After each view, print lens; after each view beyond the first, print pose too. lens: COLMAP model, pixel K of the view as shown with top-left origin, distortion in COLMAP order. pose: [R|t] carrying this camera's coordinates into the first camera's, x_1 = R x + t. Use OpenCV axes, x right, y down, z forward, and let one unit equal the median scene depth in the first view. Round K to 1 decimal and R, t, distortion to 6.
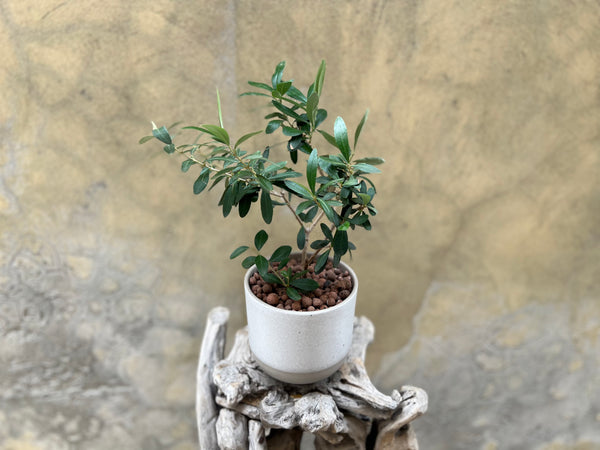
lens RADIAL K [[456.0, 0, 299.0], [0, 456.0, 227.6], [0, 0, 1]] dist [0.025282, -0.043582]
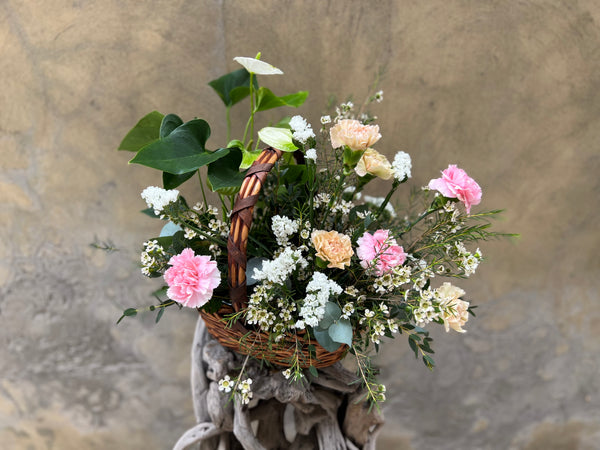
lens RADIAL K [[456.0, 0, 302.3], [0, 456.0, 225.5], [0, 0, 1]] dist [0.025282, -0.043582]
pose [[0.998442, -0.004738, -0.055605, 0.098085], [0.006527, 0.999465, 0.032036, -0.026188], [0.055424, -0.032349, 0.997939, -0.097387]]
